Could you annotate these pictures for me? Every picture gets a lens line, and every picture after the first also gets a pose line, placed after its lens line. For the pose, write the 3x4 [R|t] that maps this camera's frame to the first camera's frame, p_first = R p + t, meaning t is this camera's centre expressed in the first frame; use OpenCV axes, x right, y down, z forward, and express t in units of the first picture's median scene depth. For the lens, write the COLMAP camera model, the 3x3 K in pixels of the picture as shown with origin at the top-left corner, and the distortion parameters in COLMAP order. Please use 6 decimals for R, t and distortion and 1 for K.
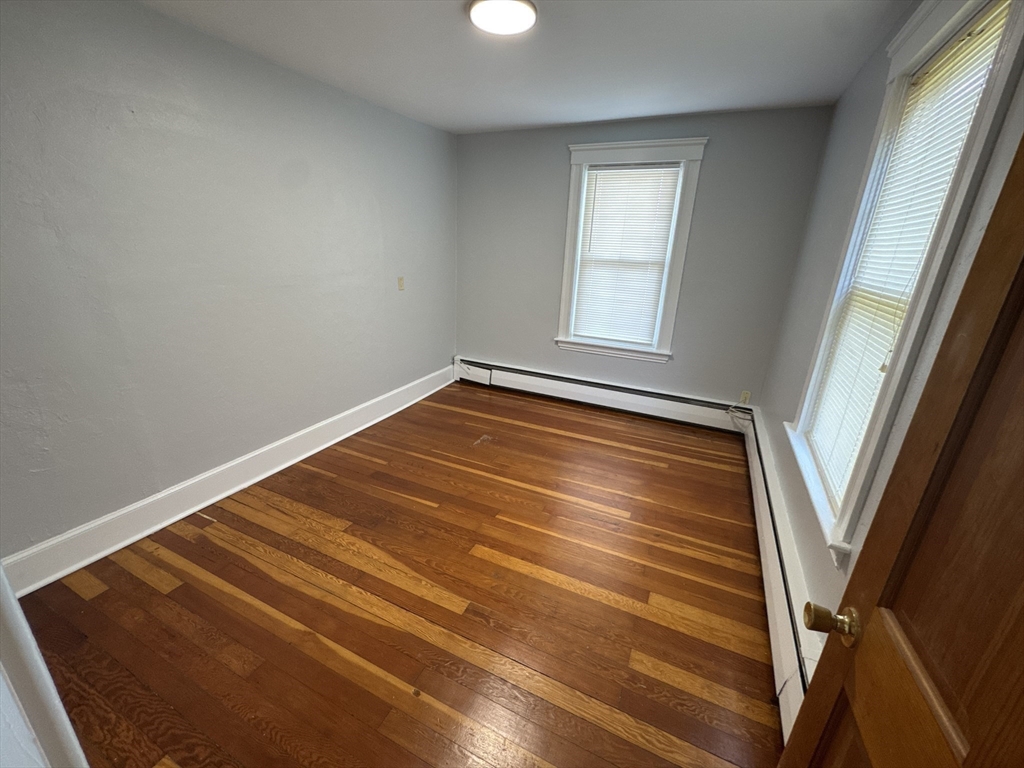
lens RADIAL K [[411.0, 0, 507.1], [0, 411.0, 386.3], [0, 0, 1]] dist [-0.000757, 0.000065]
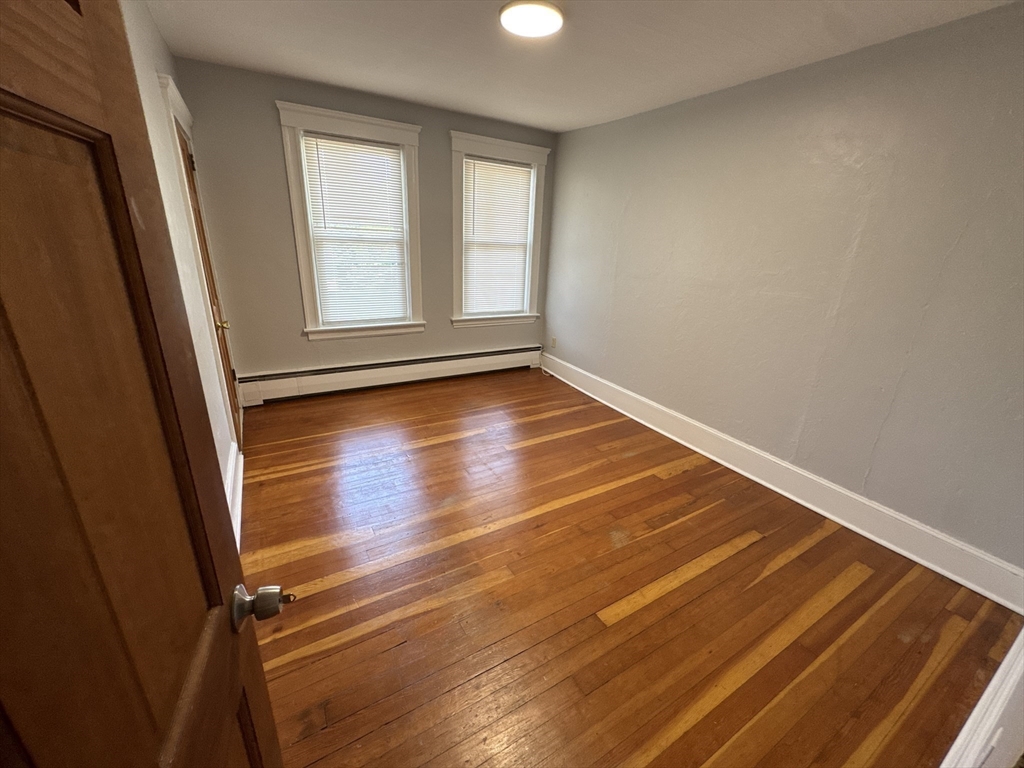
lens RADIAL K [[411.0, 0, 506.4], [0, 411.0, 381.6], [0, 0, 1]] dist [-0.000757, 0.000065]
pose [[0.575532, -0.282682, 0.767368, -0.643885], [0.240625, 0.955354, 0.171461, -0.111543], [-0.781577, 0.085967, 0.617857, 0.266697]]
